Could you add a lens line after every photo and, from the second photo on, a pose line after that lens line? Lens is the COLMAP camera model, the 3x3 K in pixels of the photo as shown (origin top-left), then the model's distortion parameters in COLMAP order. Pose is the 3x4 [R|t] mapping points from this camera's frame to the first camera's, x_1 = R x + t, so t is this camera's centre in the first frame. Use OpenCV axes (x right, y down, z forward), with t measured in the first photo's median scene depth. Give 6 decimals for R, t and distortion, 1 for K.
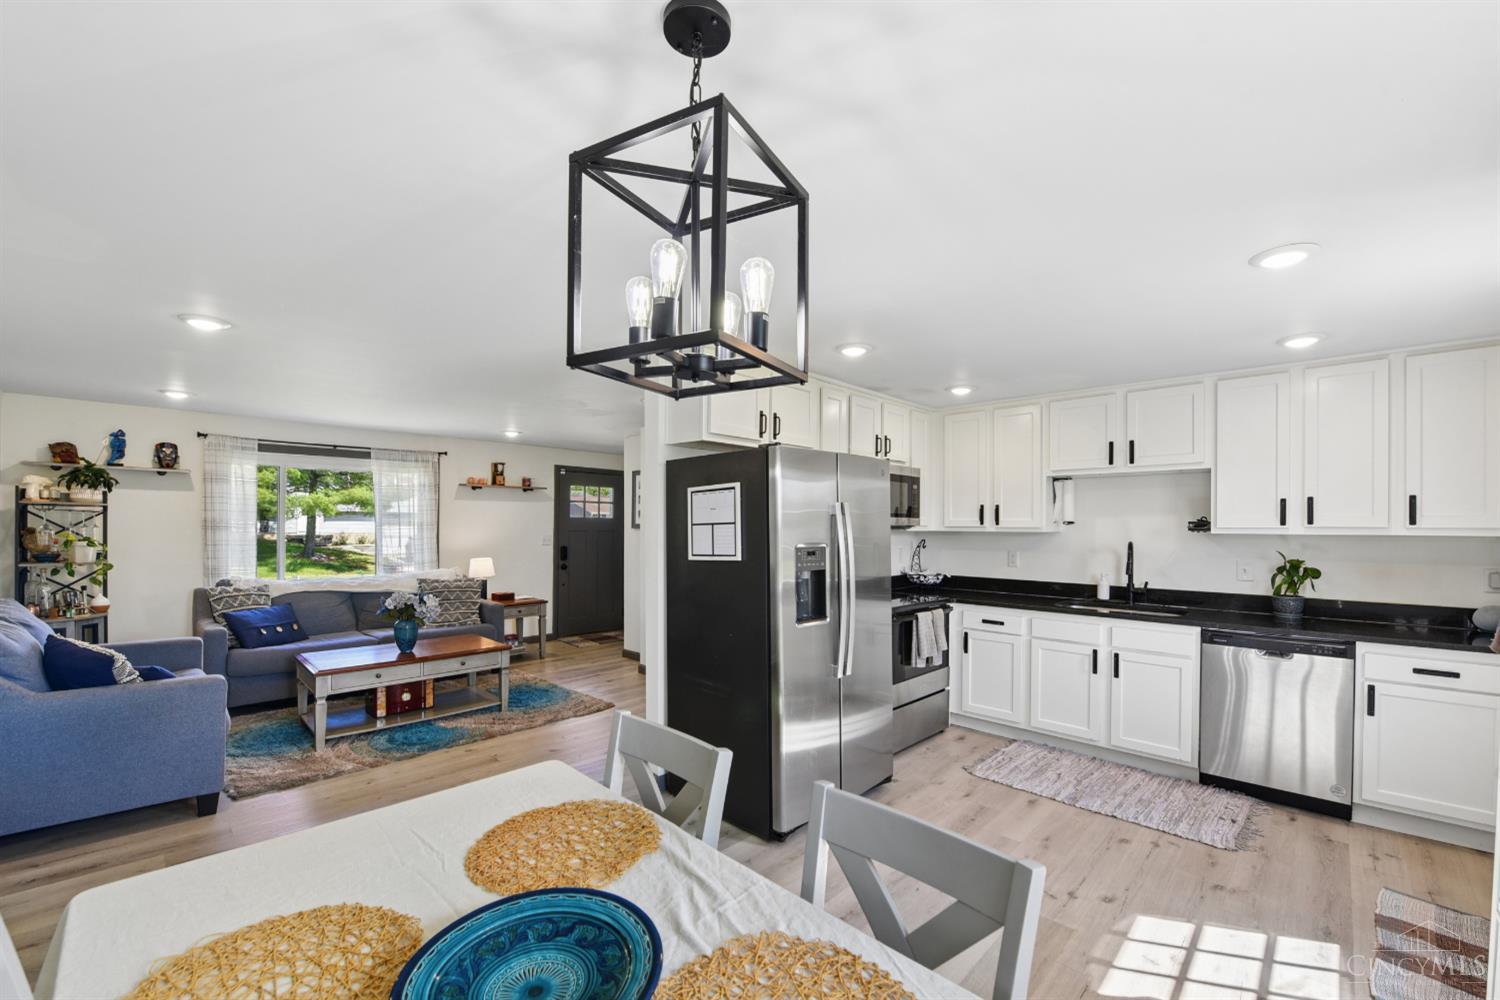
lens RADIAL K [[613.3, 0, 748.5], [0, 613.3, 524.2], [0, 0, 1]] dist [-0.021001, 0.000306]
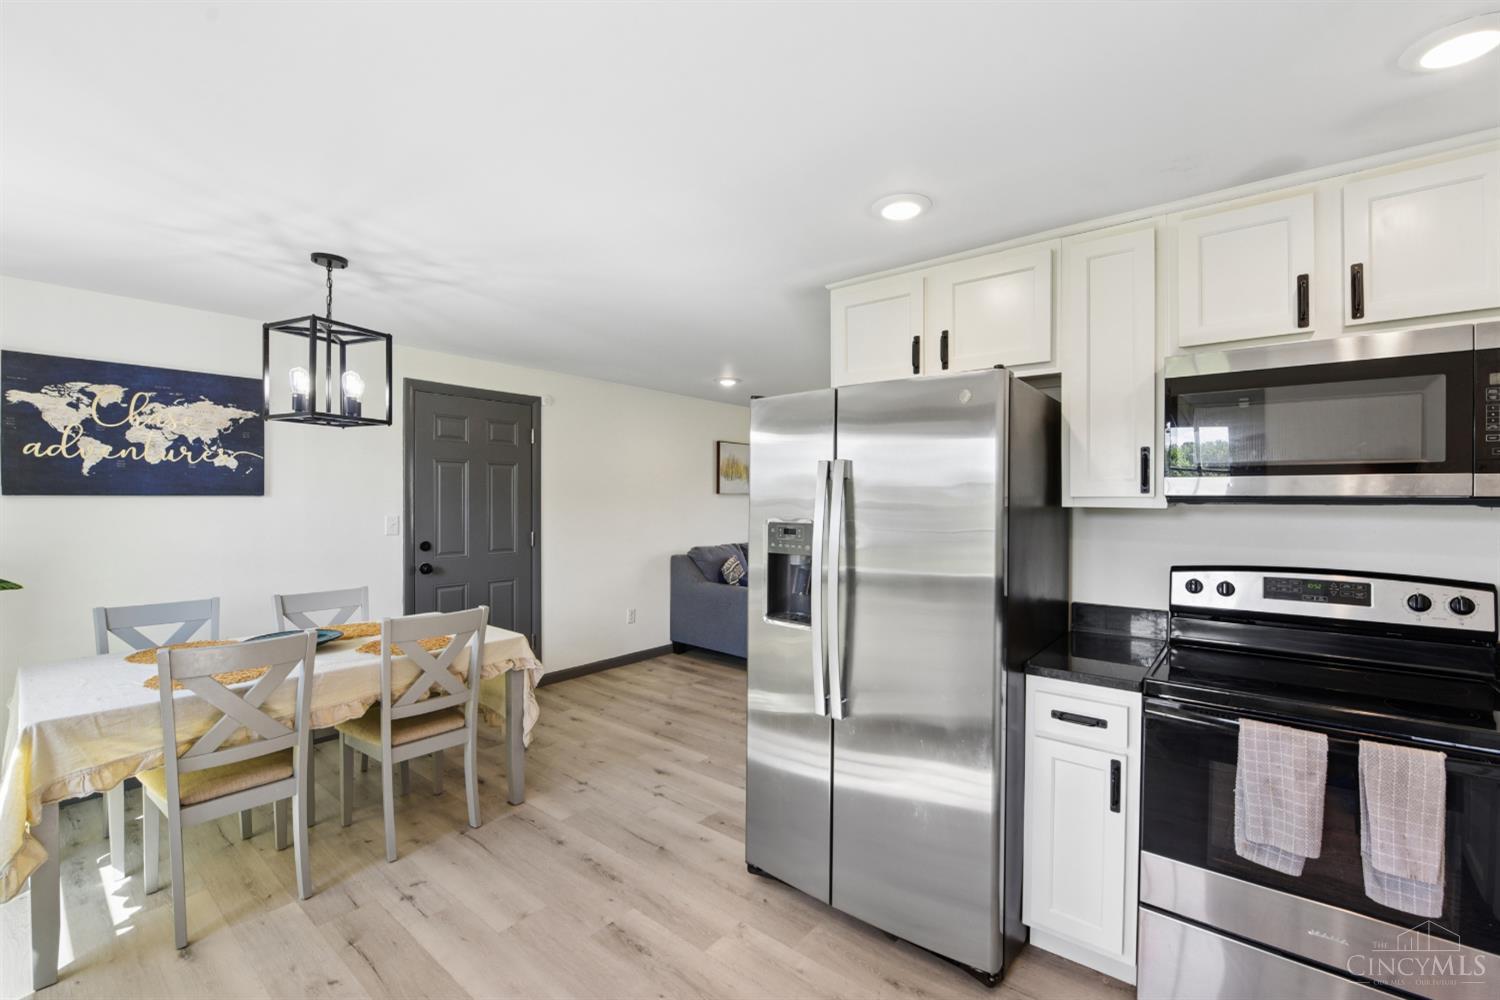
lens RADIAL K [[608.3, 0, 756.3], [0, 608.3, 506.3], [0, 0, 1]] dist [-0.017032, -0.000078]
pose [[0.096157, 0.008083, -0.995333, 0.562433], [-0.001646, 0.999967, 0.007962, 0.005641], [0.995365, 0.000872, 0.096167, 0.588153]]
